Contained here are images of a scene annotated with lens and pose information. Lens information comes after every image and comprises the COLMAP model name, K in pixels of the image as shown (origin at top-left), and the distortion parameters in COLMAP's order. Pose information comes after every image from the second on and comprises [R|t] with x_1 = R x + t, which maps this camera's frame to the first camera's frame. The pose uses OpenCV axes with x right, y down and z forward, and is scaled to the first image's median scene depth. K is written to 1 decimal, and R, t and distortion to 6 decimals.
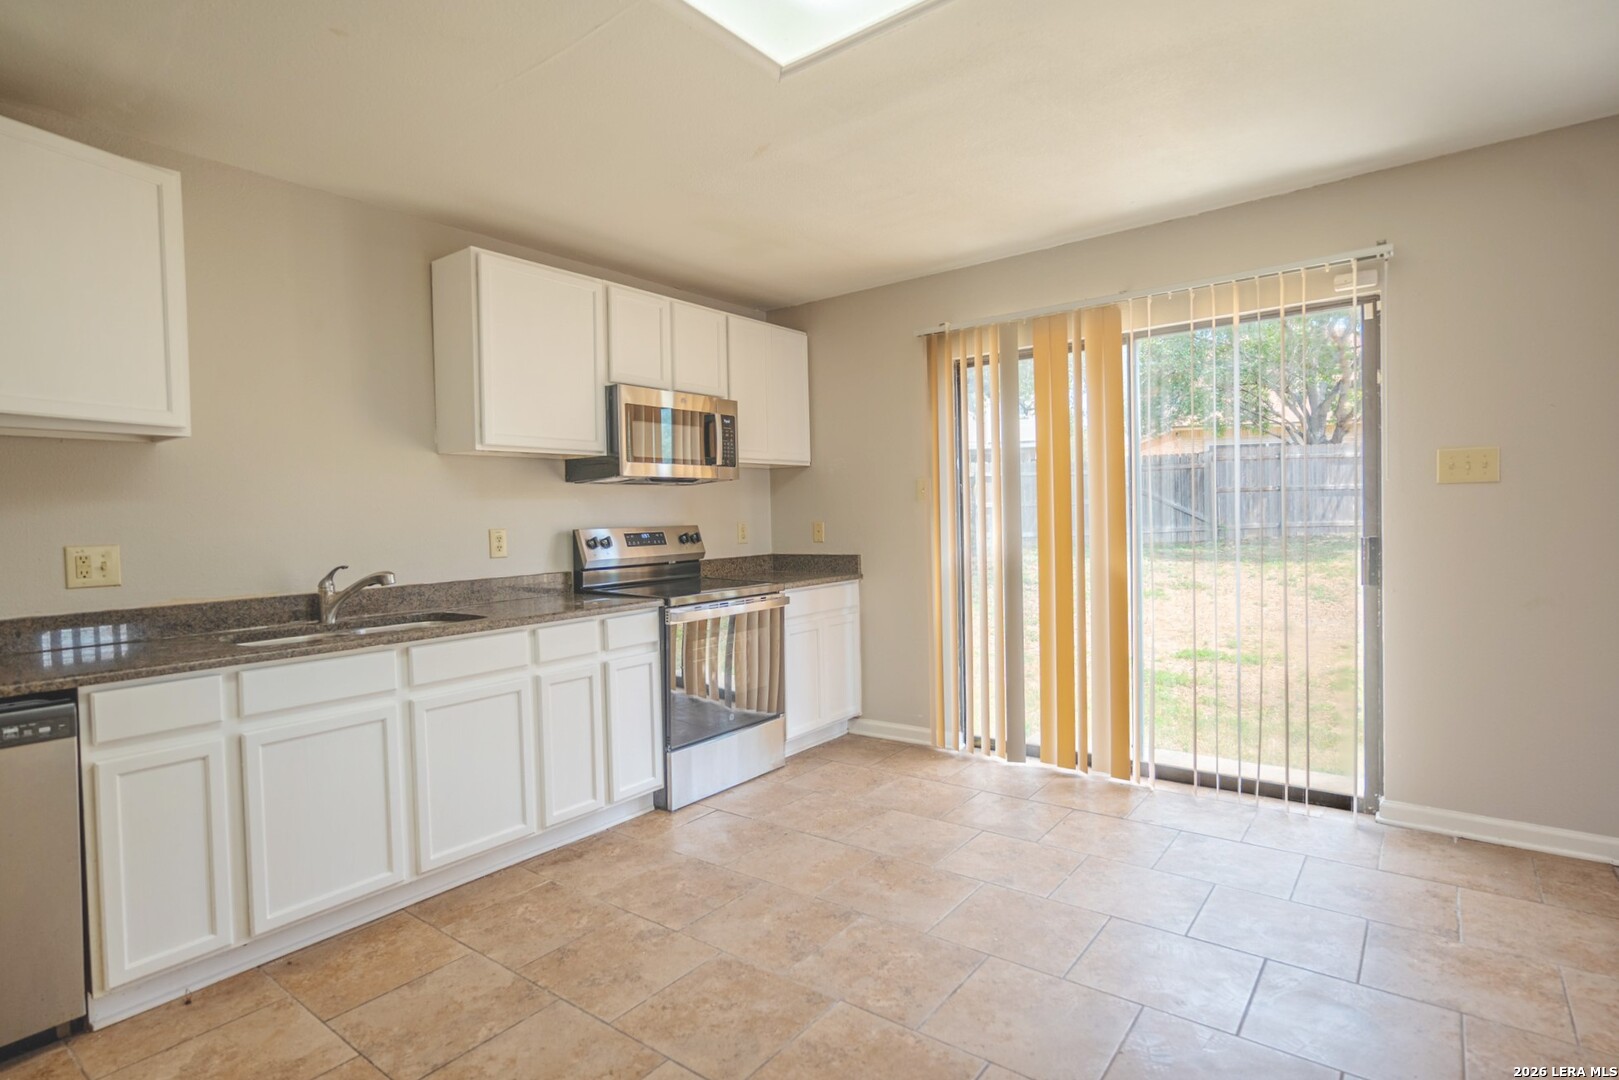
lens RADIAL K [[802.4, 0, 812.3], [0, 802.4, 536.0], [0, 0, 1]] dist [-0.001118, 0.001481]
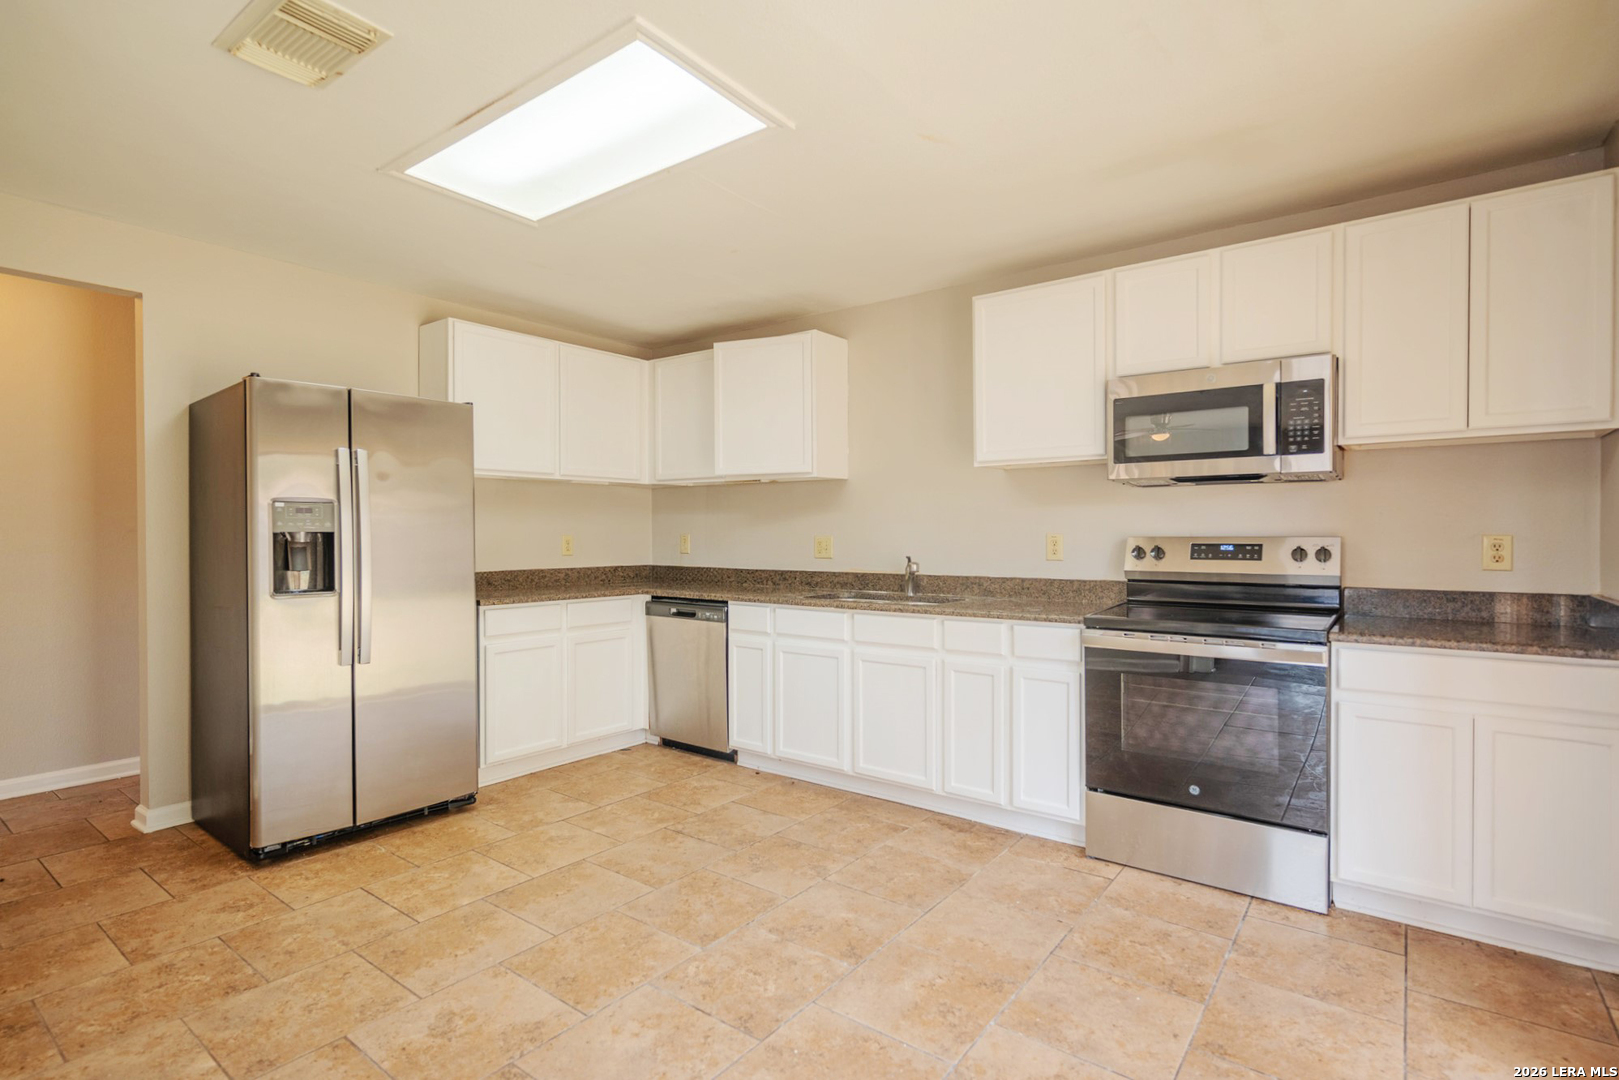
lens RADIAL K [[802.4, 0, 812.3], [0, 802.4, 536.0], [0, 0, 1]] dist [-0.001118, 0.001481]
pose [[0.009730, 0.031978, -0.999441, 0.841797], [-0.021484, 0.999265, 0.031763, -0.040768], [0.999722, 0.021163, 0.010410, 0.813003]]
